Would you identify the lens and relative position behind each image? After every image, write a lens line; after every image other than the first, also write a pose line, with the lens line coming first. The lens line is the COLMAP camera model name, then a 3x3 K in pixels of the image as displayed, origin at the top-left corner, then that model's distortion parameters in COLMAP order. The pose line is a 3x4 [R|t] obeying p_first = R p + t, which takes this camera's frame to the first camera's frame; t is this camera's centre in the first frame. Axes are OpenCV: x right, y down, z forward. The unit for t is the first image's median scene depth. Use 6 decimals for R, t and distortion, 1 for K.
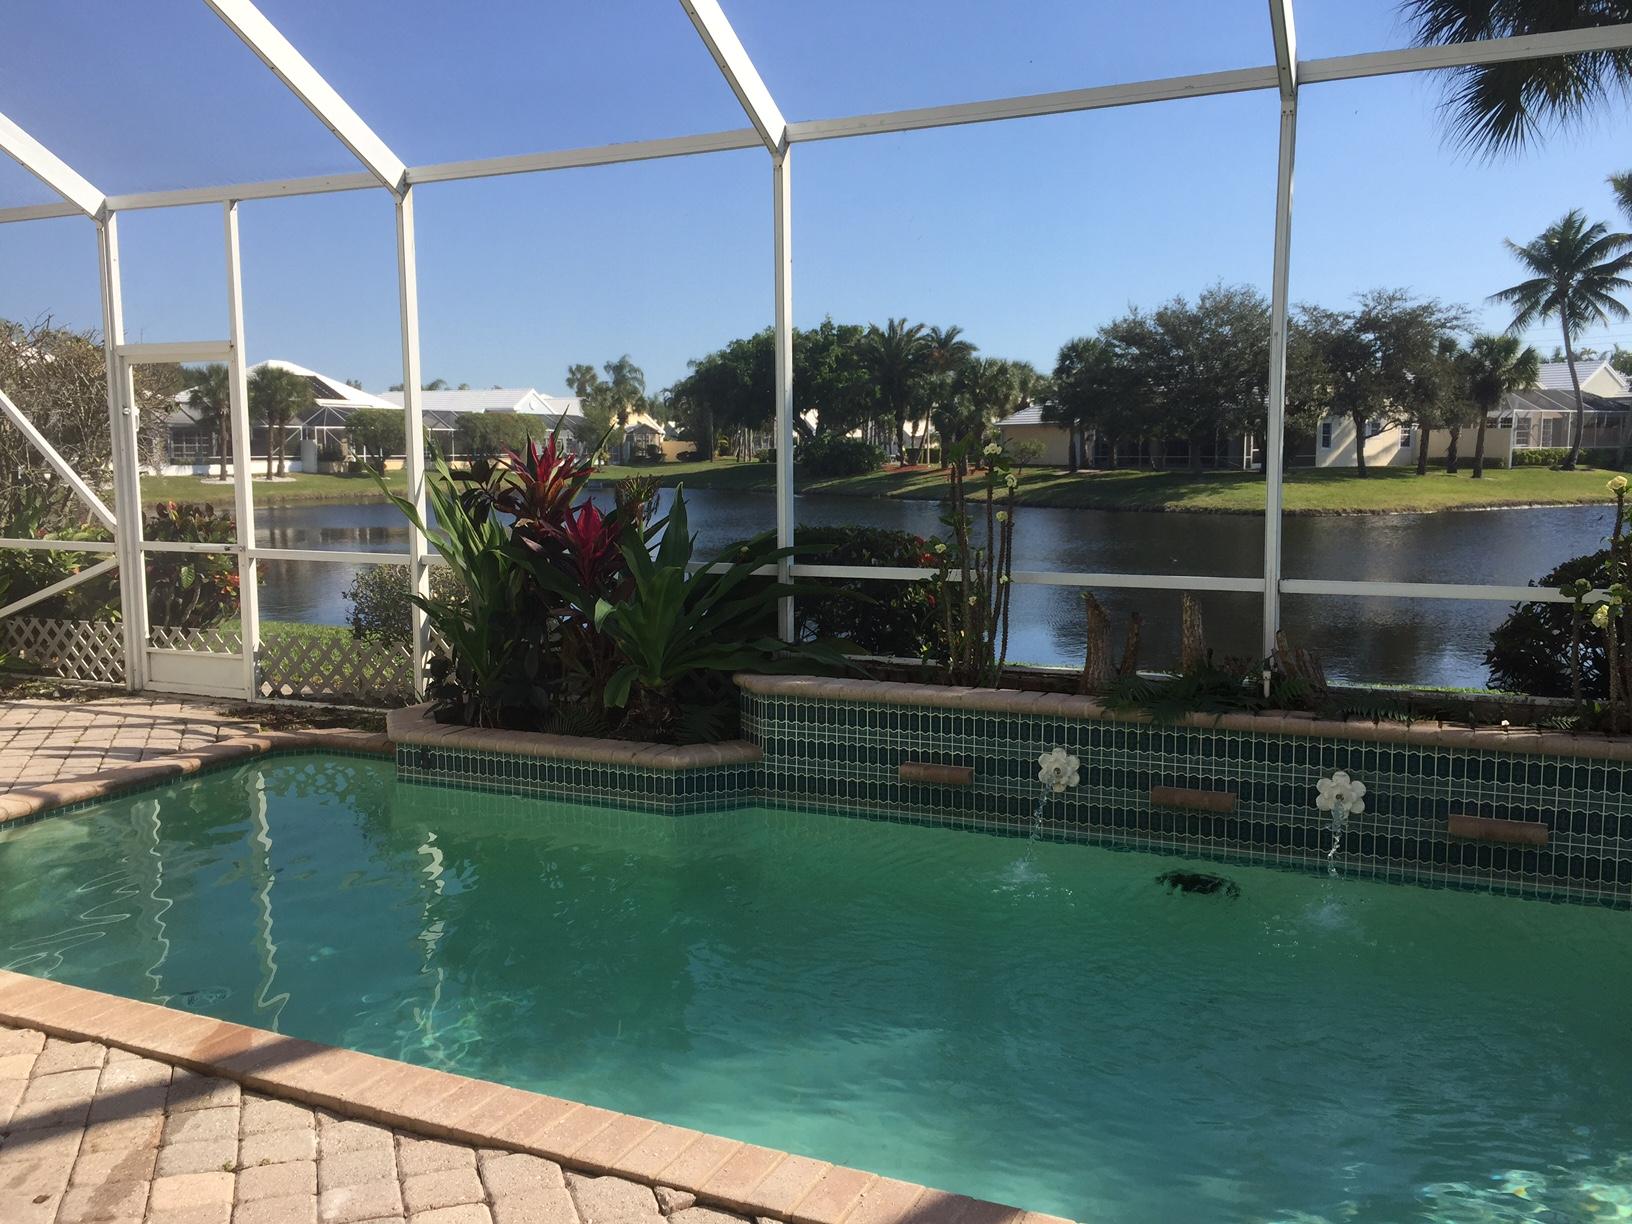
lens RADIAL K [[1400.4, 0, 819.6], [0, 1400.4, 613.0], [0, 0, 1]] dist [0.060231, -0.045388]
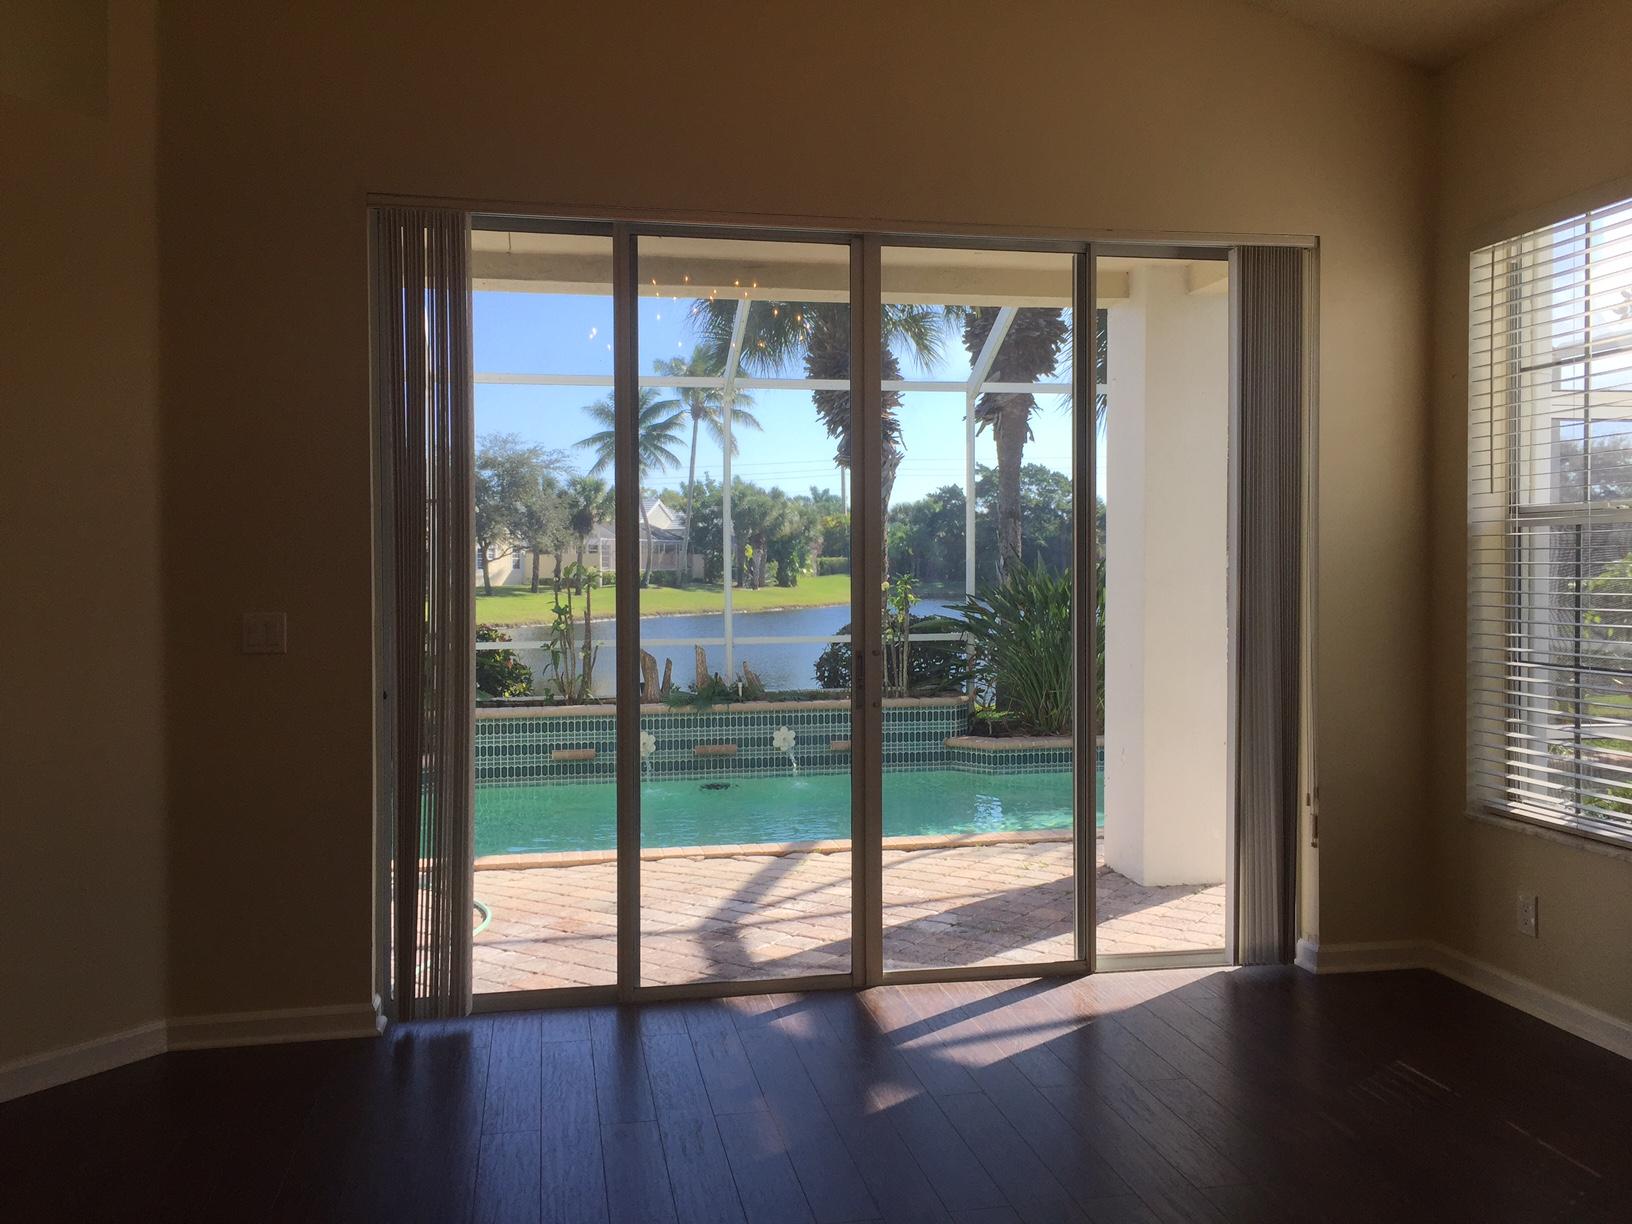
lens RADIAL K [[1400.4, 0, 816.2], [0, 1400.4, 609.9], [0, 0, 1]] dist [0.060231, -0.045388]
pose [[0.809208, -0.020086, 0.587178, -0.073020], [0.071707, 0.995320, -0.064775, 0.007307], [-0.583129, 0.094521, 0.806862, -0.063782]]
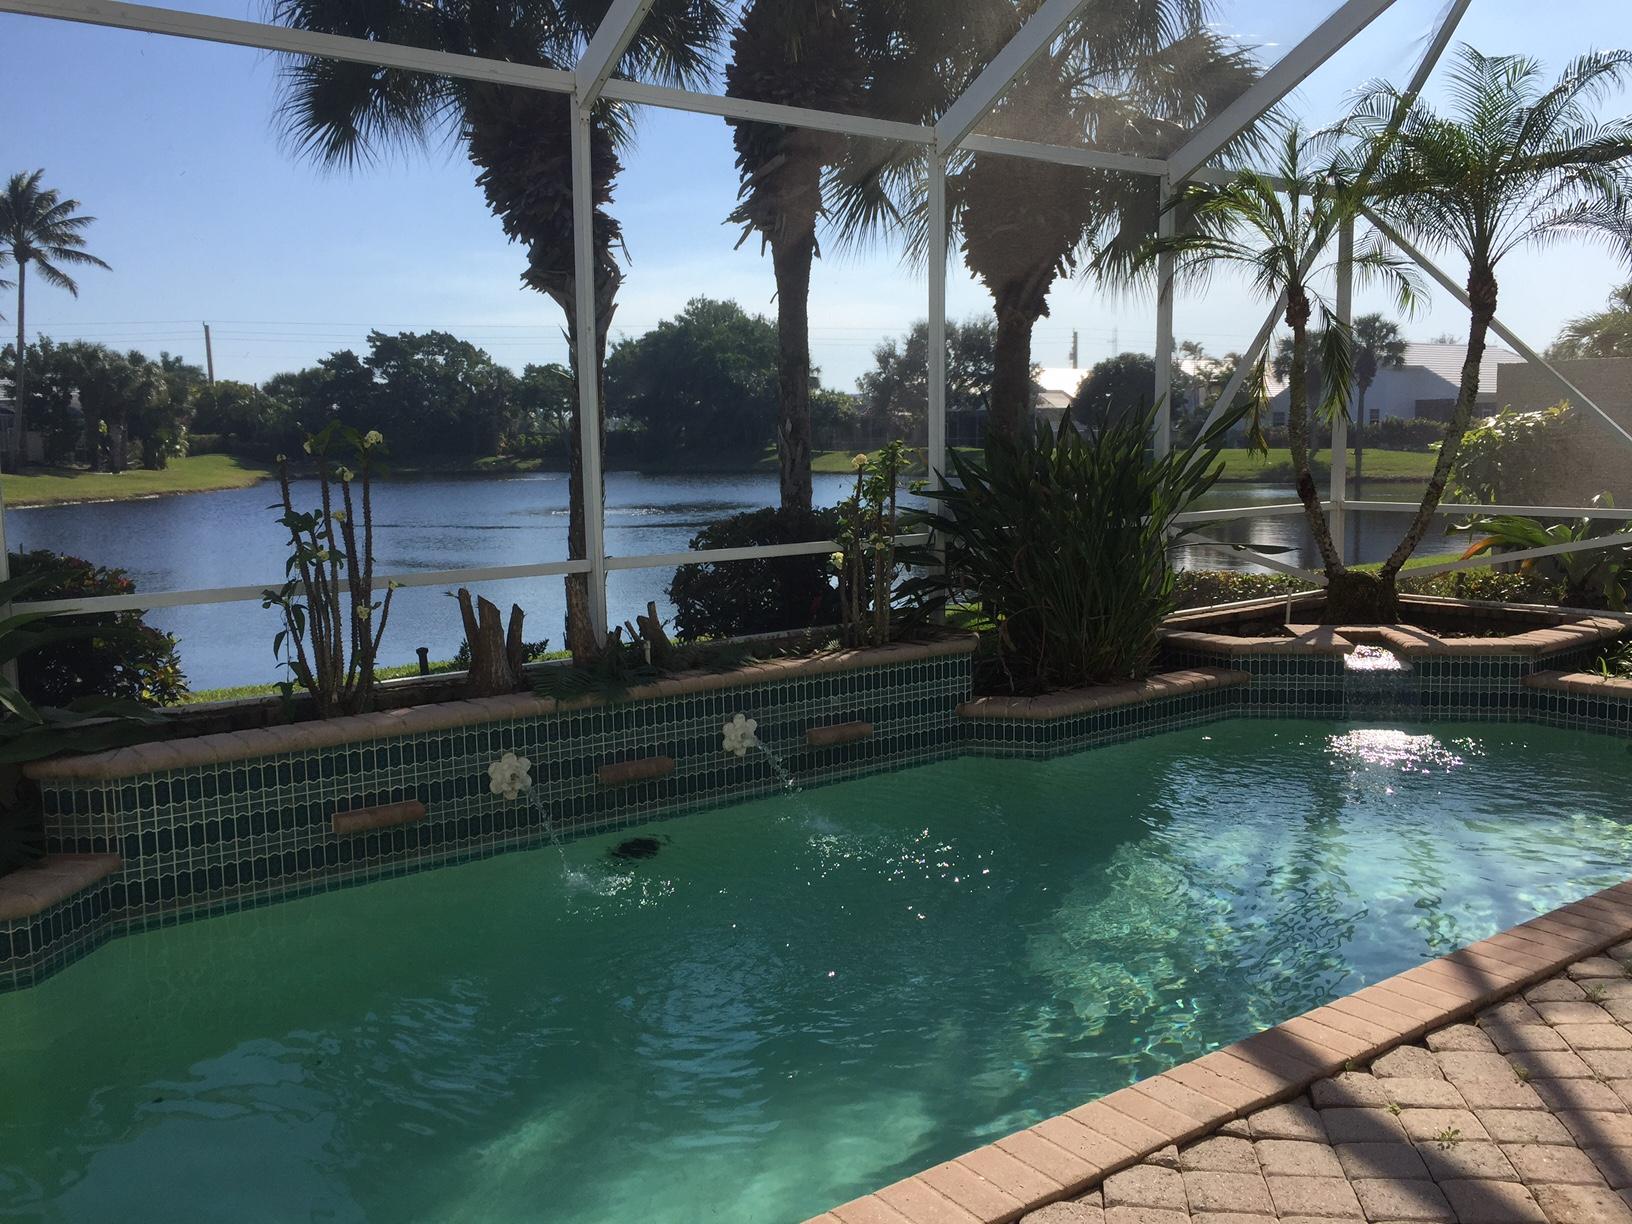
lens RADIAL K [[1400.4, 0, 813.5], [0, 1400.4, 576.7], [0, 0, 1]] dist [0.060231, -0.045388]
pose [[0.483646, -0.094994, 0.870093, -0.054742], [0.119419, 0.991959, 0.041919, -0.003711], [-0.867079, 0.083632, 0.491101, 0.034984]]
